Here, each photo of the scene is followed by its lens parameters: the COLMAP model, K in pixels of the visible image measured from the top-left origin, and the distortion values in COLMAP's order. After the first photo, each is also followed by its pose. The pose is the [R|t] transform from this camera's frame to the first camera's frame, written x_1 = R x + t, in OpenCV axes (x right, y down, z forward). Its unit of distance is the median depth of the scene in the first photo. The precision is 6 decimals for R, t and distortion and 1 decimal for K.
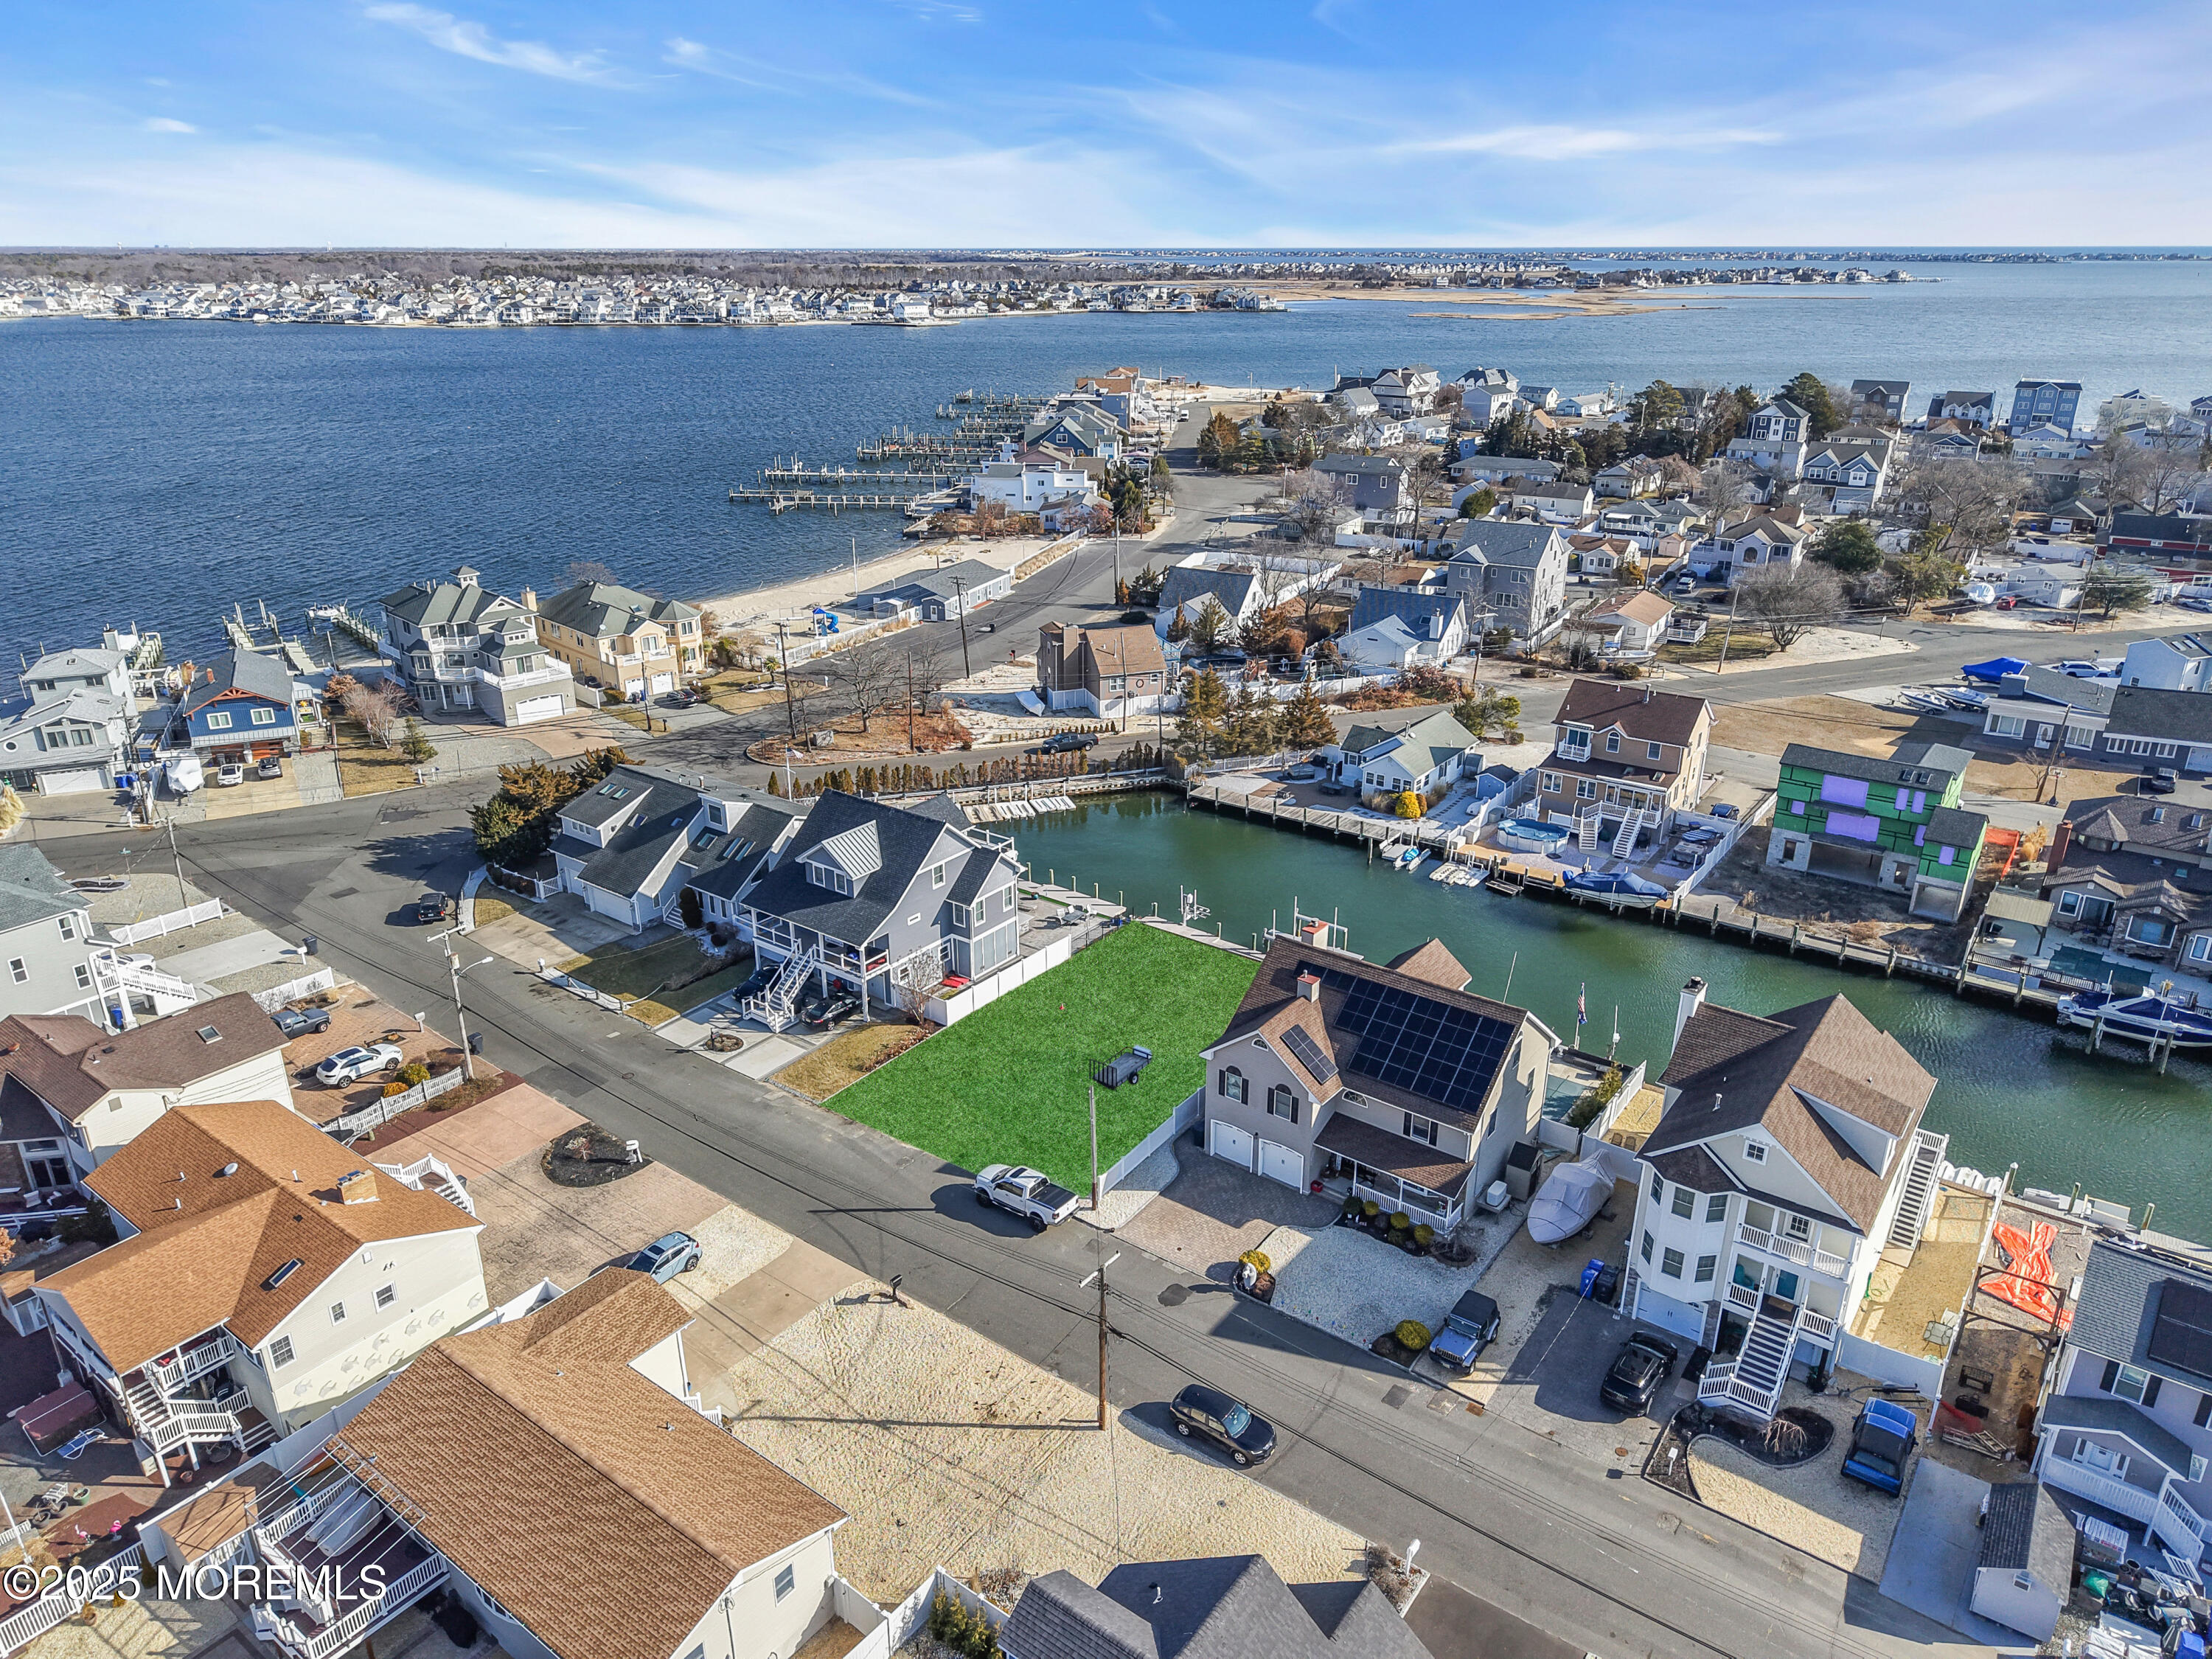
lens RADIAL K [[1485.2, 0, 1106.0], [0, 1485.2, 829.5], [0, 0, 1]] dist [0.036726, -0.046536]
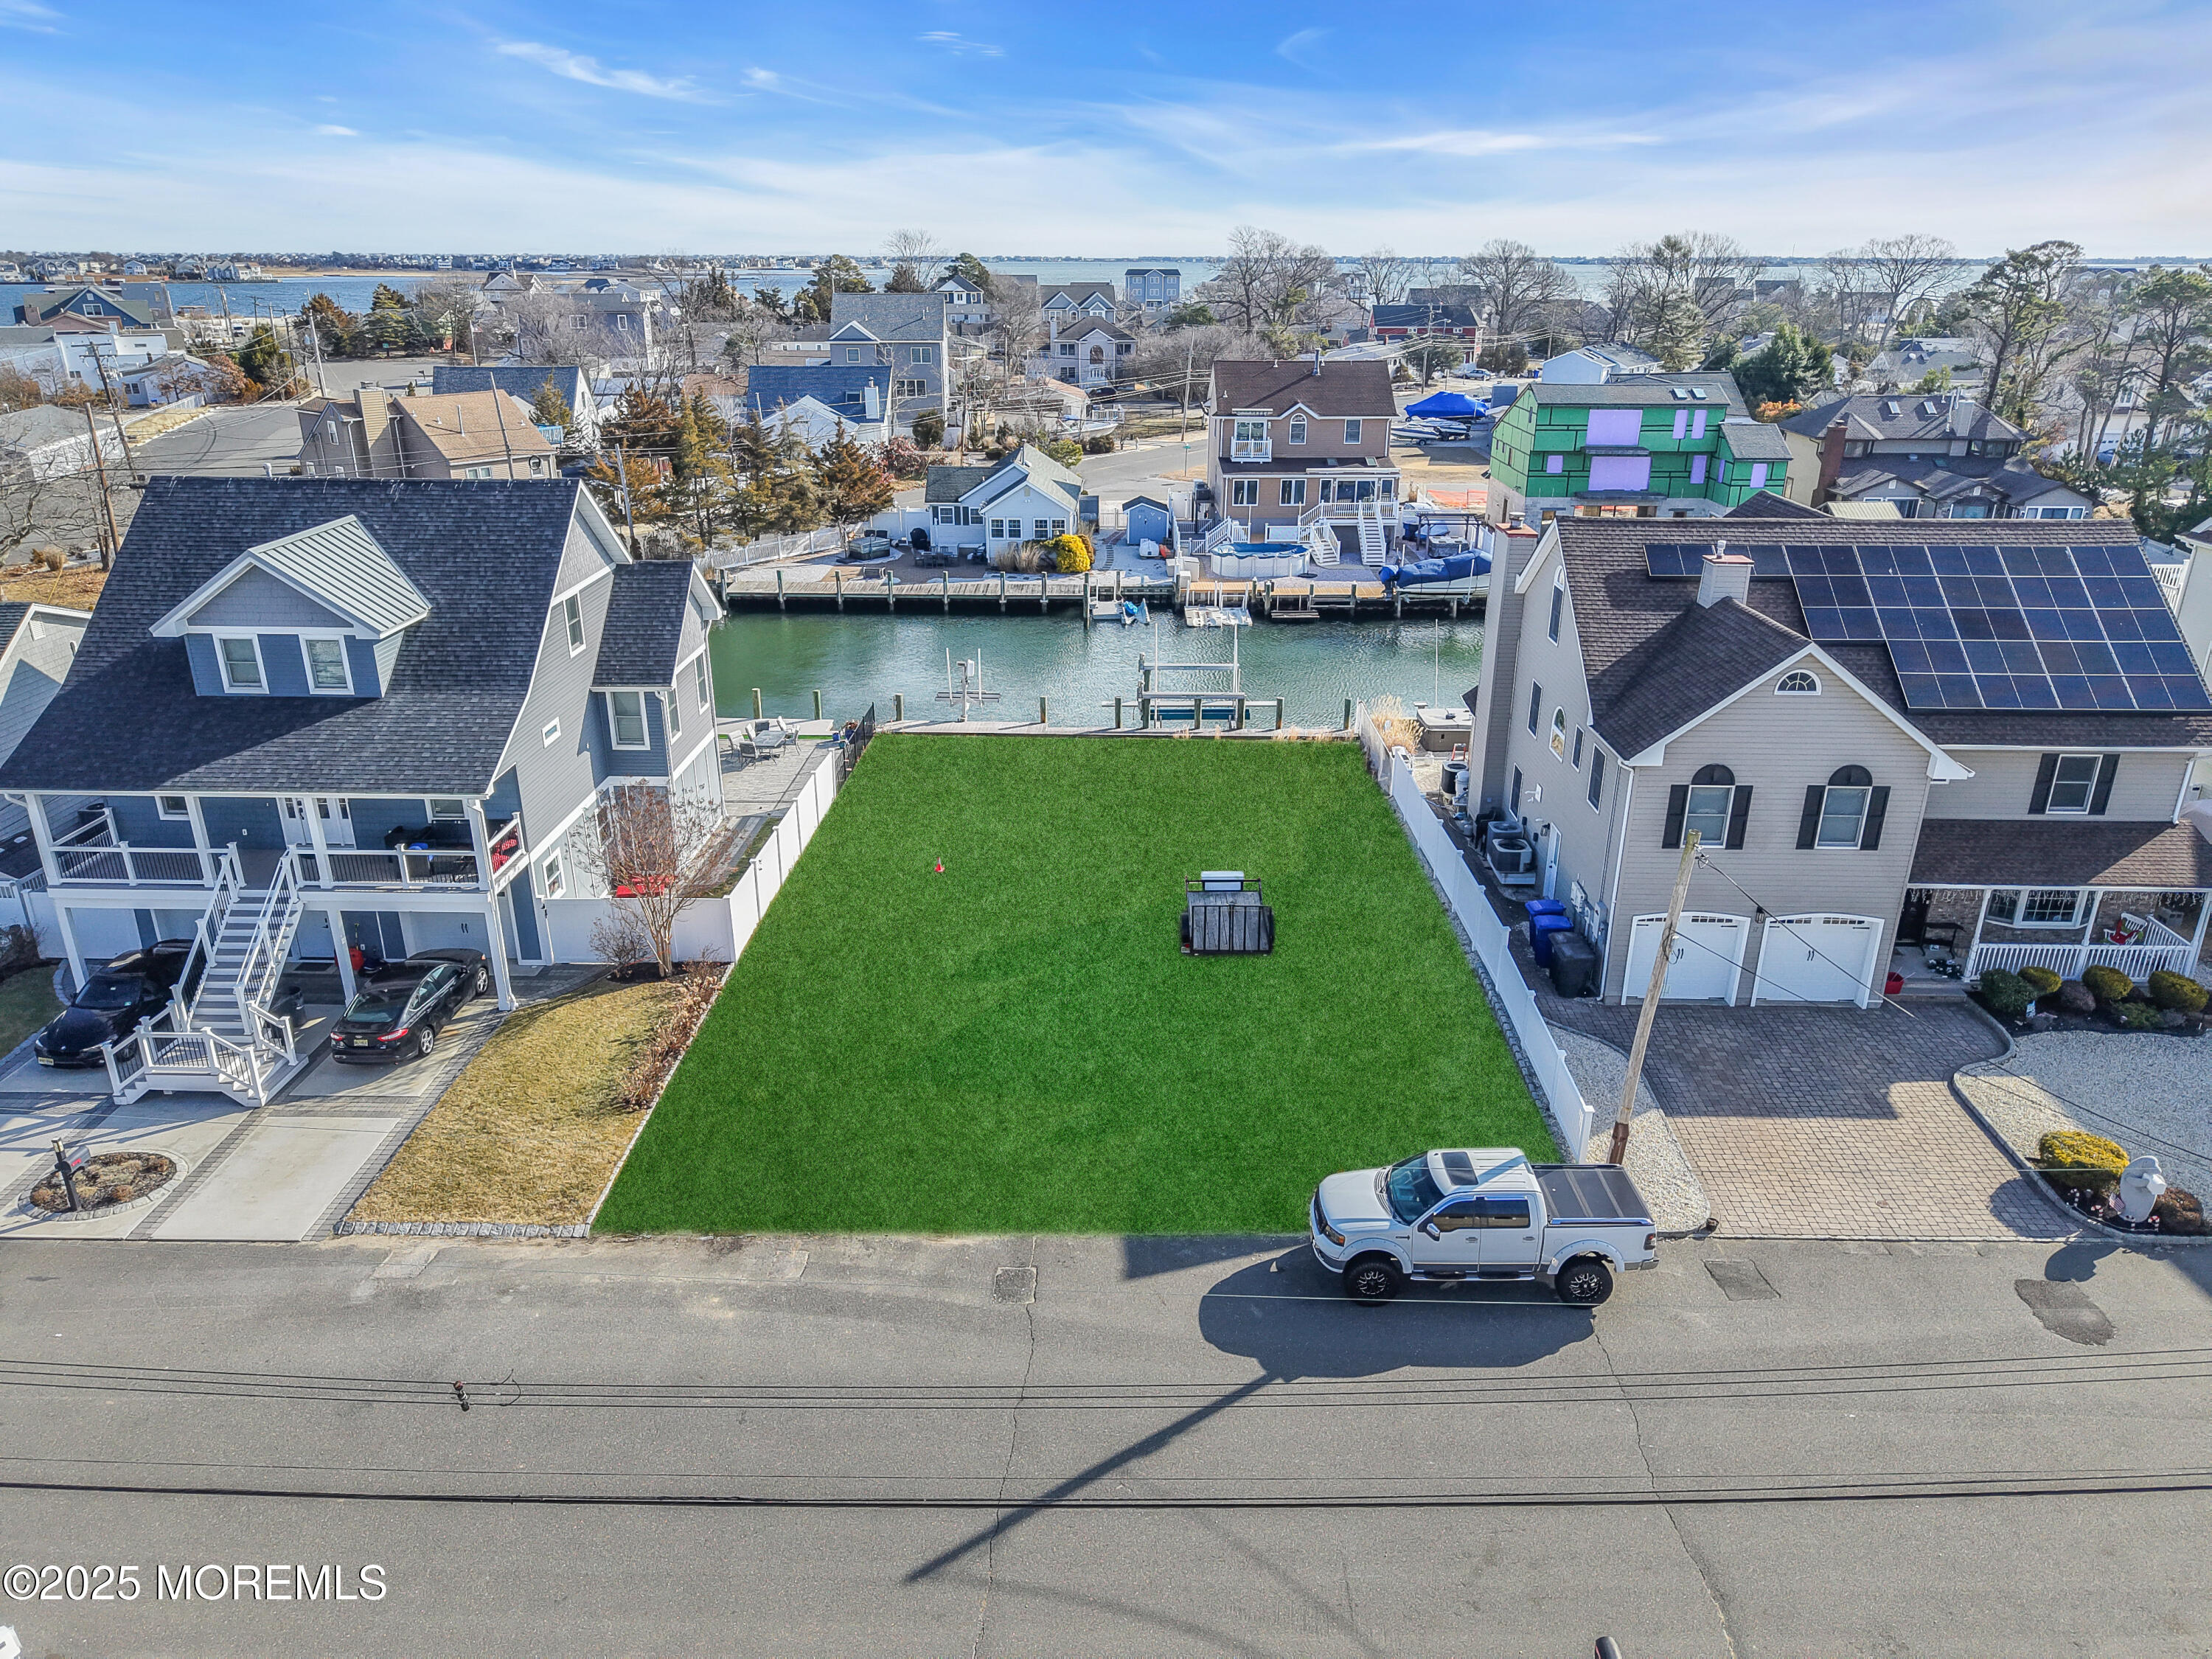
lens RADIAL K [[1472.4, 0, 1106.7], [0, 1472.4, 855.7], [0, 0, 1]] dist [0.032089, -0.052199]
pose [[0.812571, -0.217050, 0.540942, -0.196960], [0.210255, 0.974744, 0.075278, 0.080852], [-0.543619, 0.052567, 0.837684, 0.514412]]
